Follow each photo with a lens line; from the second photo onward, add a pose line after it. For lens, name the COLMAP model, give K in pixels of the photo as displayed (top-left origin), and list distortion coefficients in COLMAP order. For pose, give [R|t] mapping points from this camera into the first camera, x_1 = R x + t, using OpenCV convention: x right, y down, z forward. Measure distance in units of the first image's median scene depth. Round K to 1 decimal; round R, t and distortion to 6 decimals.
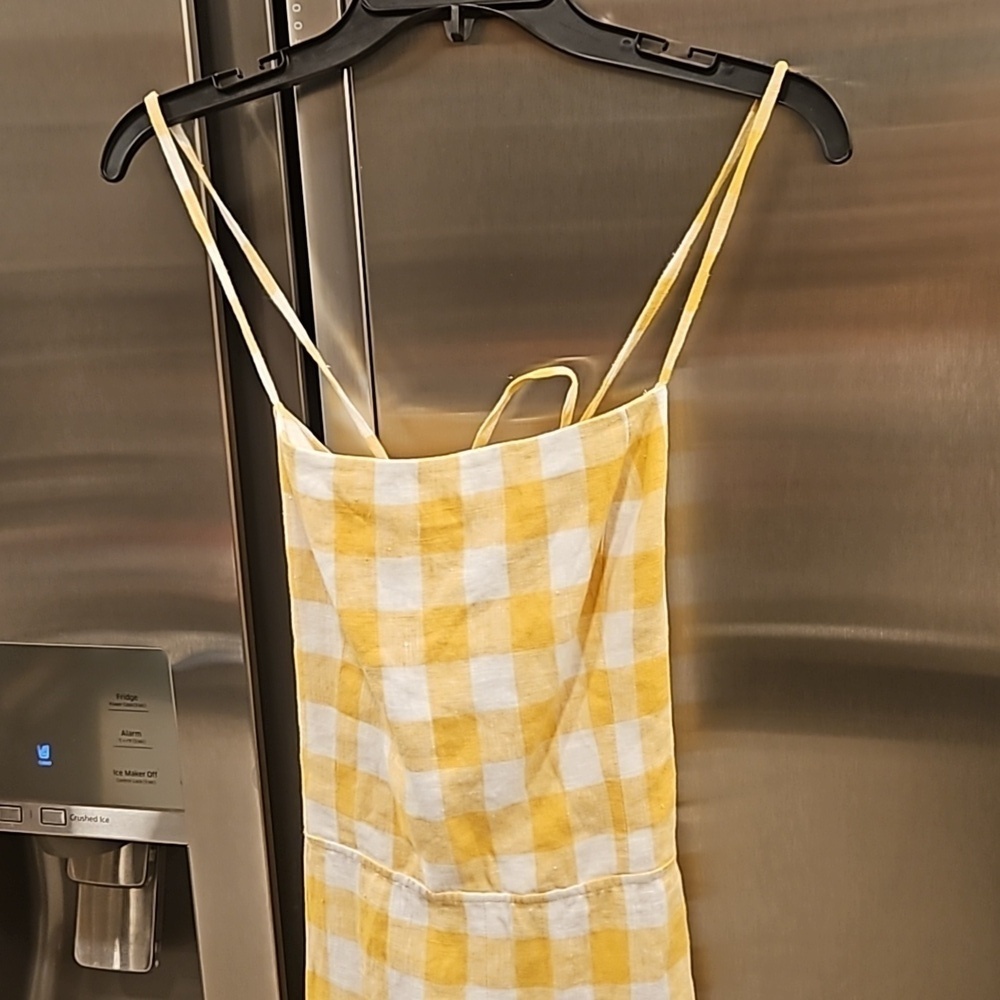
lens RADIAL K [[1359.9, 0, 496.6], [0, 1359.9, 484.3], [0, 0, 1]] dist [0.026624, 0.008326]
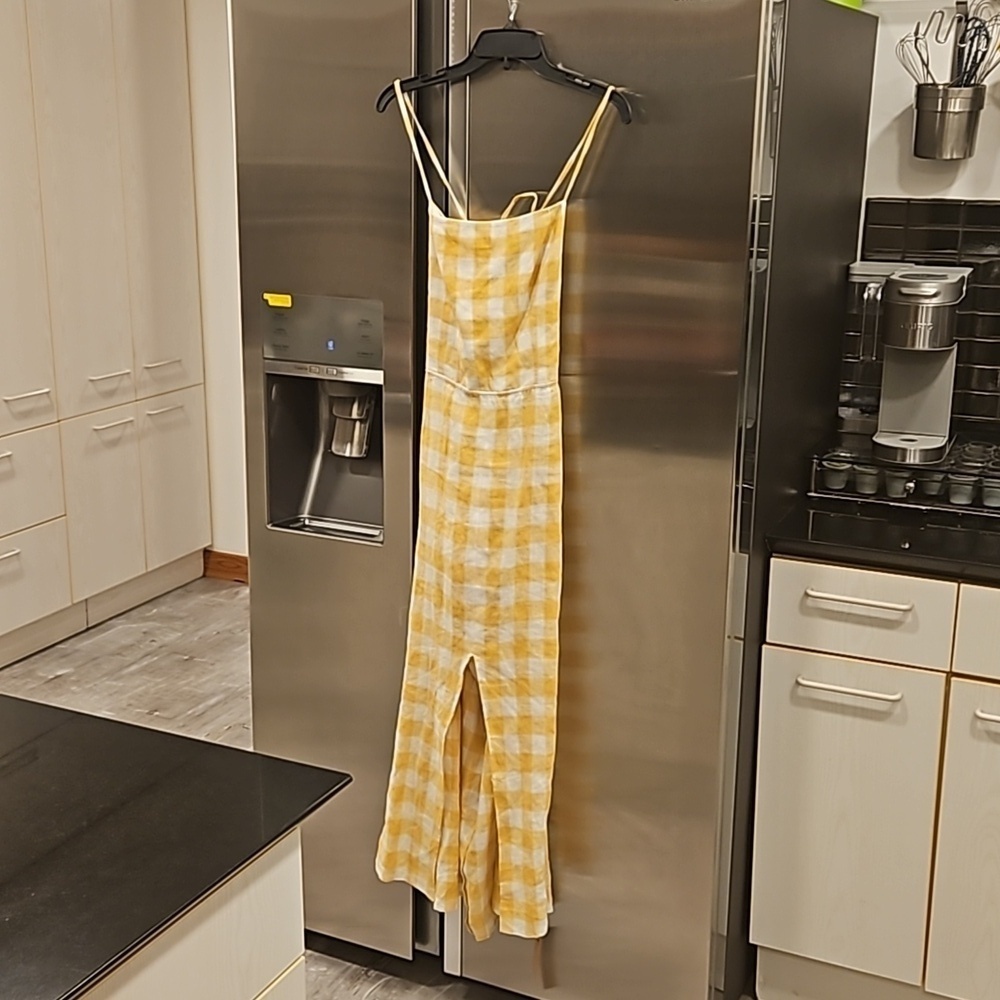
lens RADIAL K [[1385.8, 0, 483.7], [0, 1385.8, 495.6], [0, 0, 1]] dist [0.036595, 0.029186]
pose [[0.978185, 0.115203, -0.172864, 0.492036], [-0.106571, 0.992586, 0.058445, 0.354792], [0.178316, -0.038748, 0.983210, -1.732038]]
